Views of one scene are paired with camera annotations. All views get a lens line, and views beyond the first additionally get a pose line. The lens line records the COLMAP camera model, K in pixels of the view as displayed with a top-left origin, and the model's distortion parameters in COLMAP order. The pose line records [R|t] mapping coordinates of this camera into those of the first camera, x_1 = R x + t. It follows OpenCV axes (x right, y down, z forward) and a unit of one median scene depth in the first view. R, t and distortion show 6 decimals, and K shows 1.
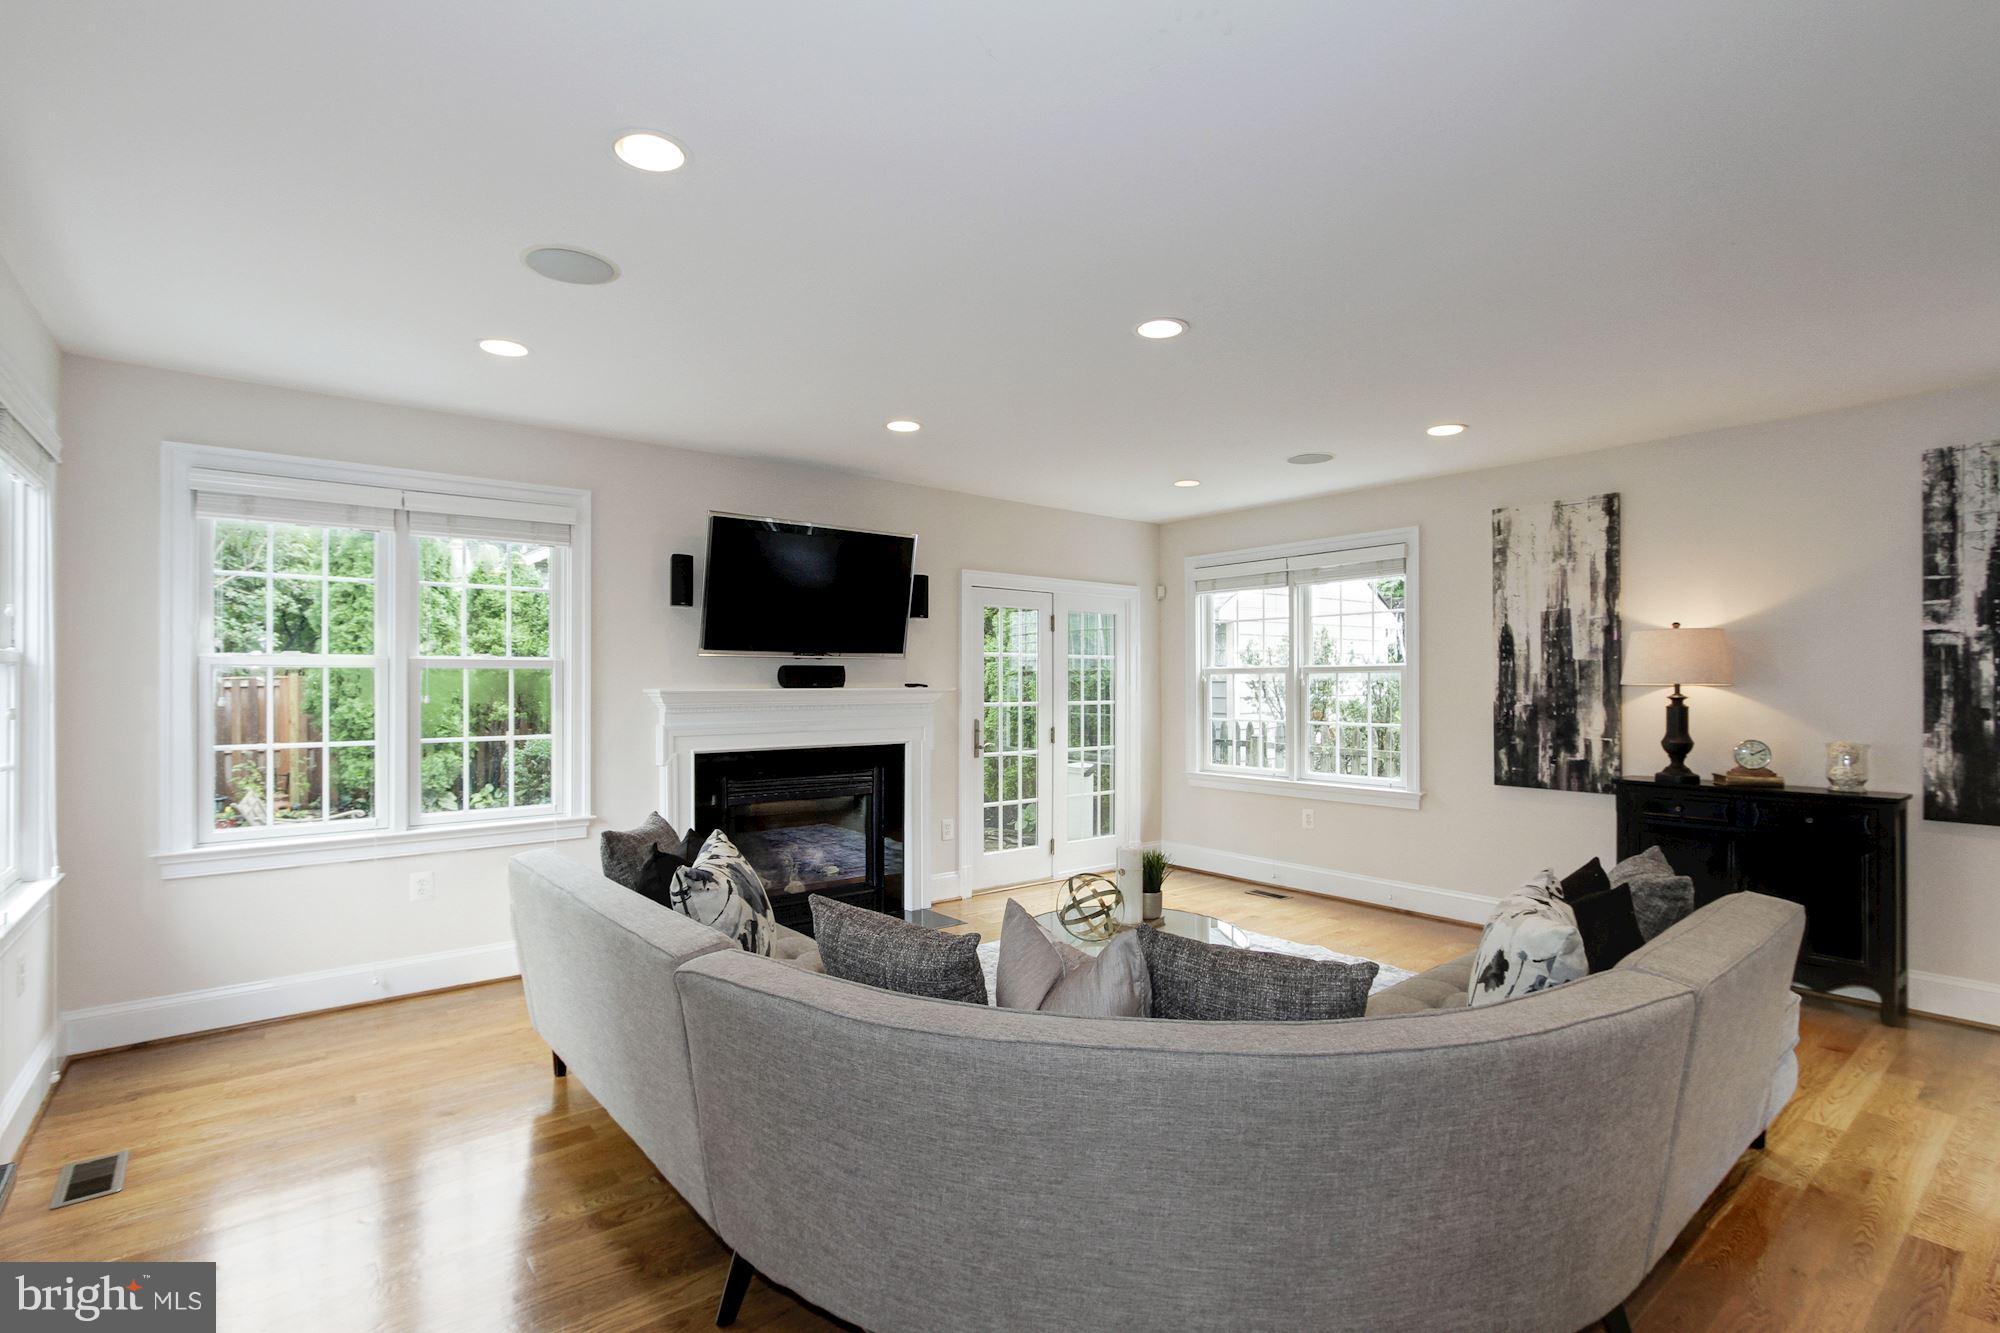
lens RADIAL K [[944.8, 0, 996.5], [0, 944.8, 678.1], [0, 0, 1]] dist [-0.004306, -0.000548]
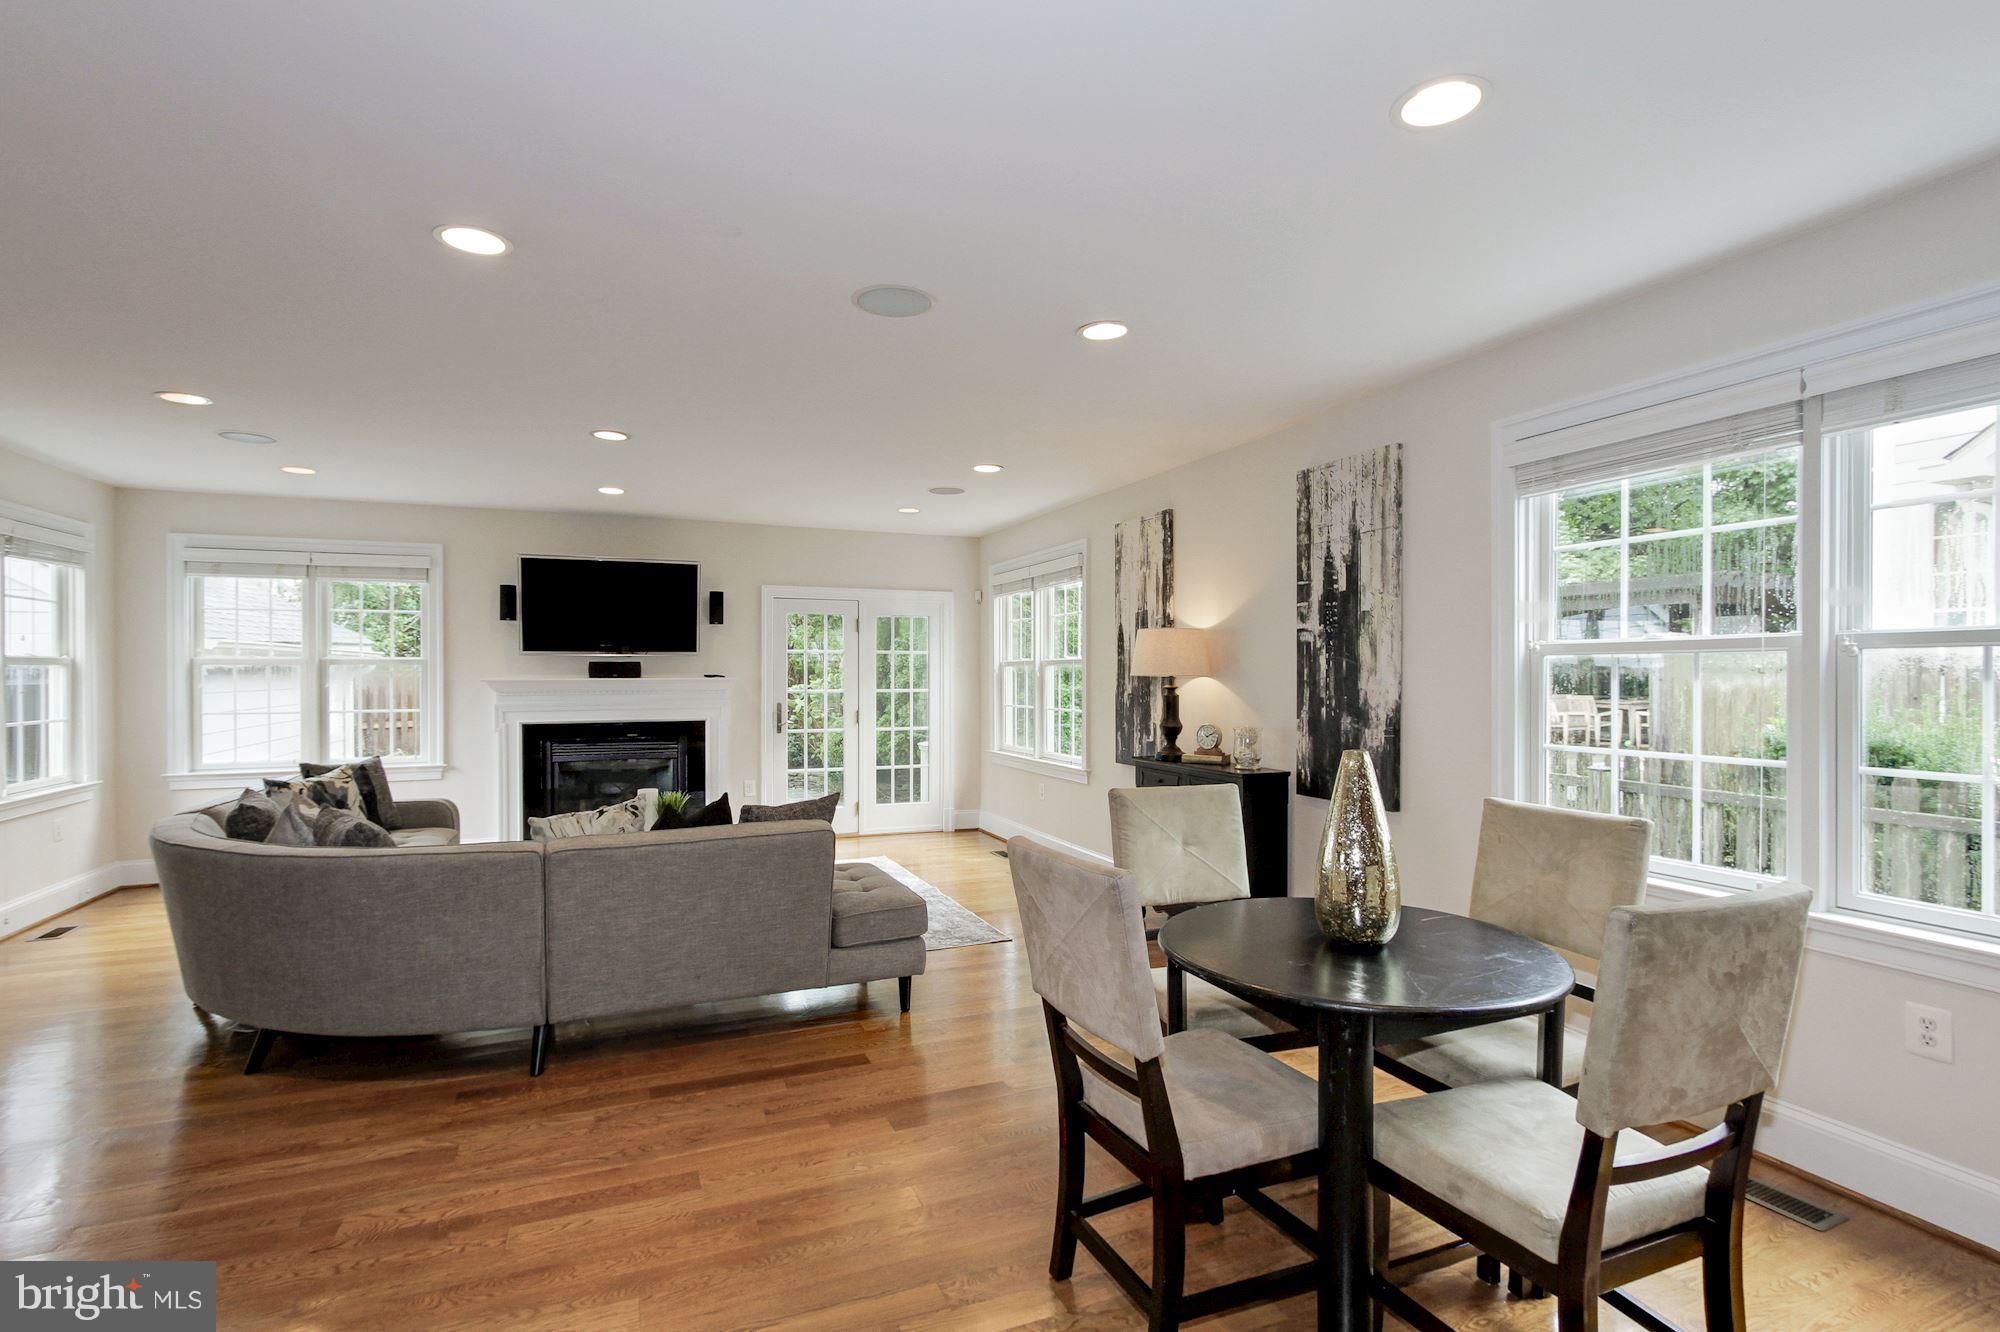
lens RADIAL K [[944.8, 0, 990.2], [0, 944.8, 669.9], [0, 0, 1]] dist [-0.004306, -0.000548]
pose [[0.960543, -0.001231, -0.278130, 0.758473], [0.001725, 0.999997, 0.001530, -0.002689], [0.278128, -0.001950, 0.960542, -0.168679]]
